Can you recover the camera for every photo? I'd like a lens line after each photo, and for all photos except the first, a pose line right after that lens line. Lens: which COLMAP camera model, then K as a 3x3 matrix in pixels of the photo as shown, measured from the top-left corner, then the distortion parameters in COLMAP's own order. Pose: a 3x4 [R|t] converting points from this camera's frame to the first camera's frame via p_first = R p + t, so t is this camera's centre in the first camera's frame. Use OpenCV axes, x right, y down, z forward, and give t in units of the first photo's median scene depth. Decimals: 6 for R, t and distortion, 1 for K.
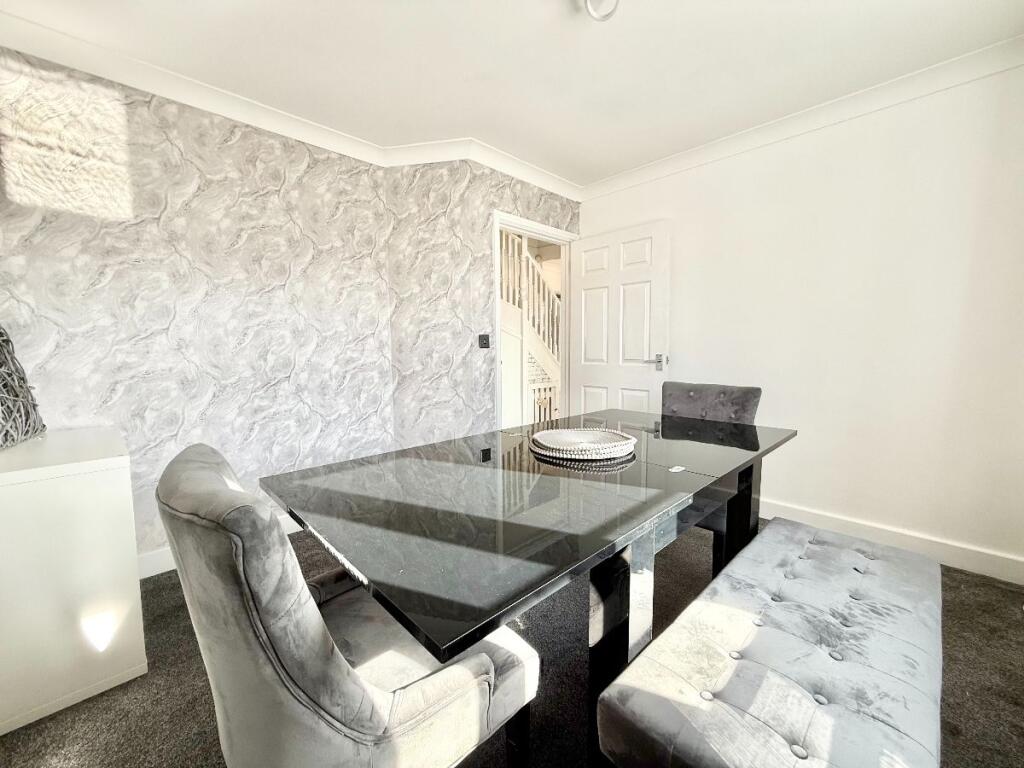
lens RADIAL K [[409.1, 0, 511.6], [0, 409.1, 381.7], [0, 0, 1]] dist [-0.000233, 0.000107]
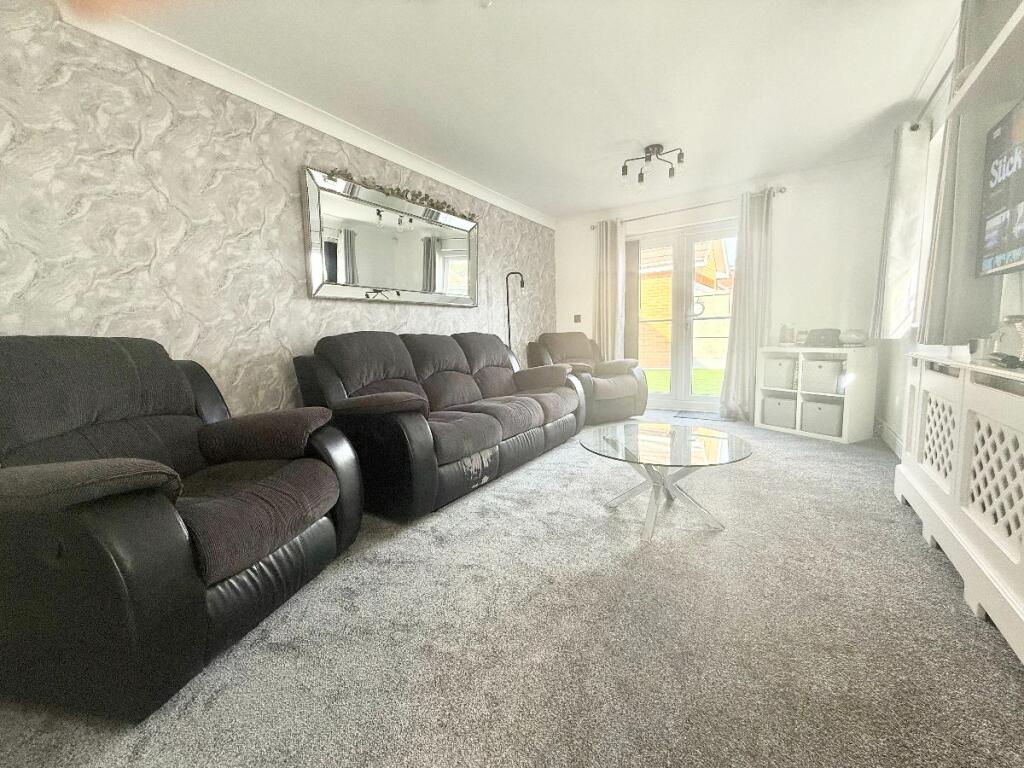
lens RADIAL K [[422.9, 0, 515.1], [0, 422.9, 388.7], [0, 0, 1]] dist [0.001776, 0.000507]
pose [[0.975443, -0.049768, 0.214557, -0.189790], [0.042741, 0.998391, 0.037269, 0.147023], [-0.216066, -0.027184, 0.976000, -0.173505]]
